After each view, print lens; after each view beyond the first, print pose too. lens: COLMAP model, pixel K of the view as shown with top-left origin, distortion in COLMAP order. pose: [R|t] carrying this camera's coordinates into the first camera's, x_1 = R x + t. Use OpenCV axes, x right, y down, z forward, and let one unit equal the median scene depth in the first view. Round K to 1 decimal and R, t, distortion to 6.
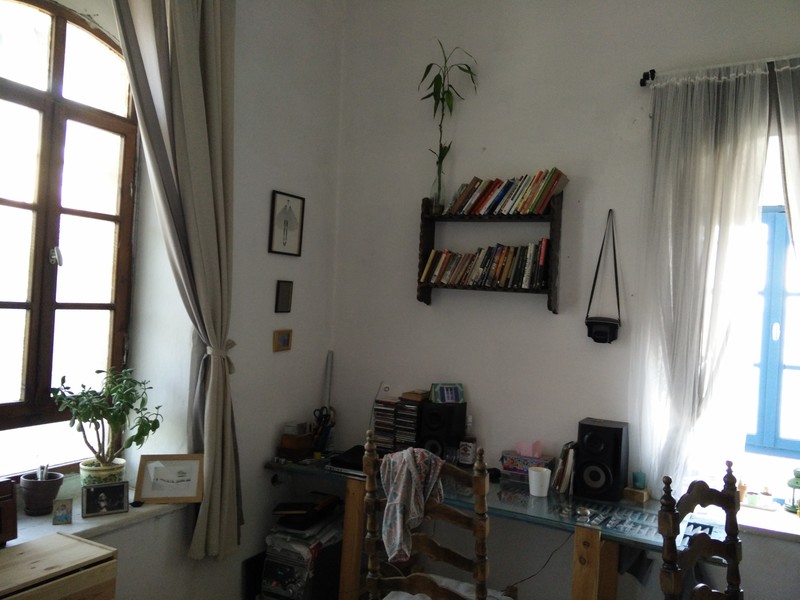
lens RADIAL K [[661.5, 0, 424.7], [0, 661.5, 308.0], [0, 0, 1]] dist [0.048361, -0.044764]
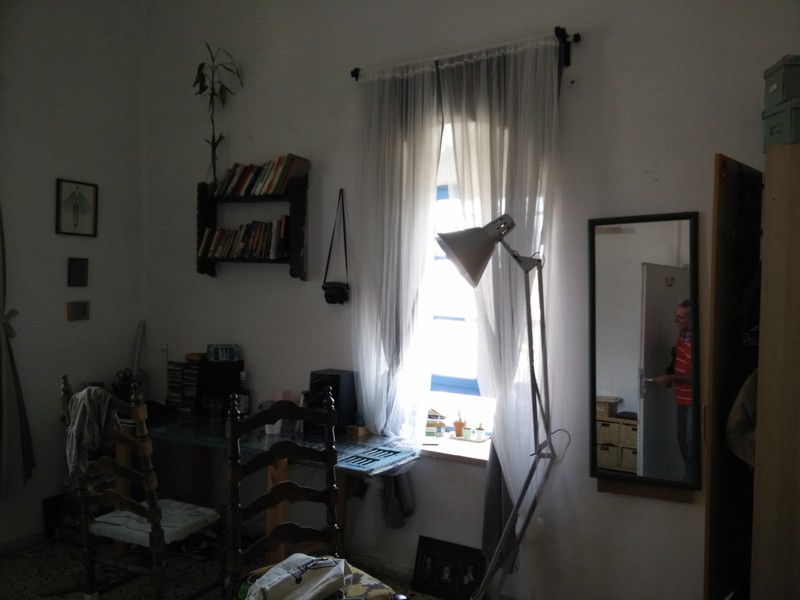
lens RADIAL K [[661.5, 0, 424.7], [0, 661.5, 308.0], [0, 0, 1]] dist [0.048361, -0.044764]
pose [[0.999662, -0.025077, -0.006926, 0.409922], [0.025223, 0.999444, 0.021797, 0.036207], [0.006375, -0.021965, 0.999738, -0.153534]]
